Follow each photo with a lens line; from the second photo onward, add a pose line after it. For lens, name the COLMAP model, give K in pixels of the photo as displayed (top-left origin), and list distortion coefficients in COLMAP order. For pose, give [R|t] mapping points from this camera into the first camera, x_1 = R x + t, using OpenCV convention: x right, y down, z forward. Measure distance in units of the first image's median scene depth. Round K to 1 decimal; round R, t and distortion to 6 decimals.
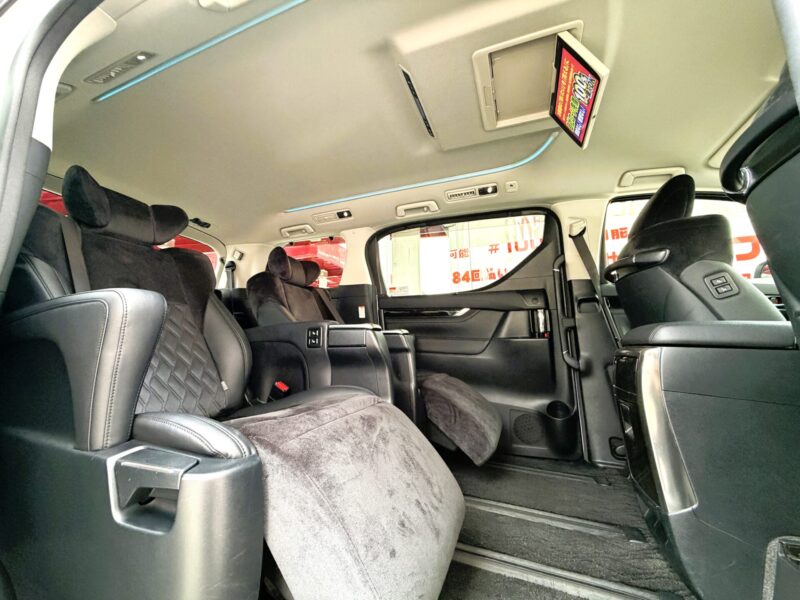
lens RADIAL K [[309.4, 0, 400.0], [0, 309.4, 300.0], [0, 0, 1]] dist [0.000305, 0.000033]
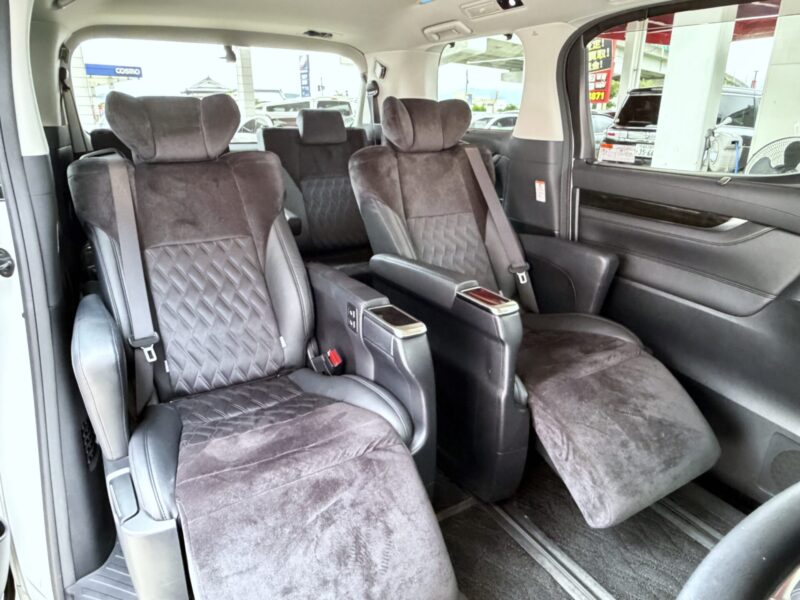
lens RADIAL K [[511.5, 0, 400.0], [0, 511.5, 300.0], [0, 0, 1]] dist [0.002337, 0.000807]
pose [[0.802604, 0.210308, -0.558208, 0.236551], [0.074526, 0.893103, 0.443636, -0.218492], [0.591838, -0.397665, 0.701135, 0.107302]]
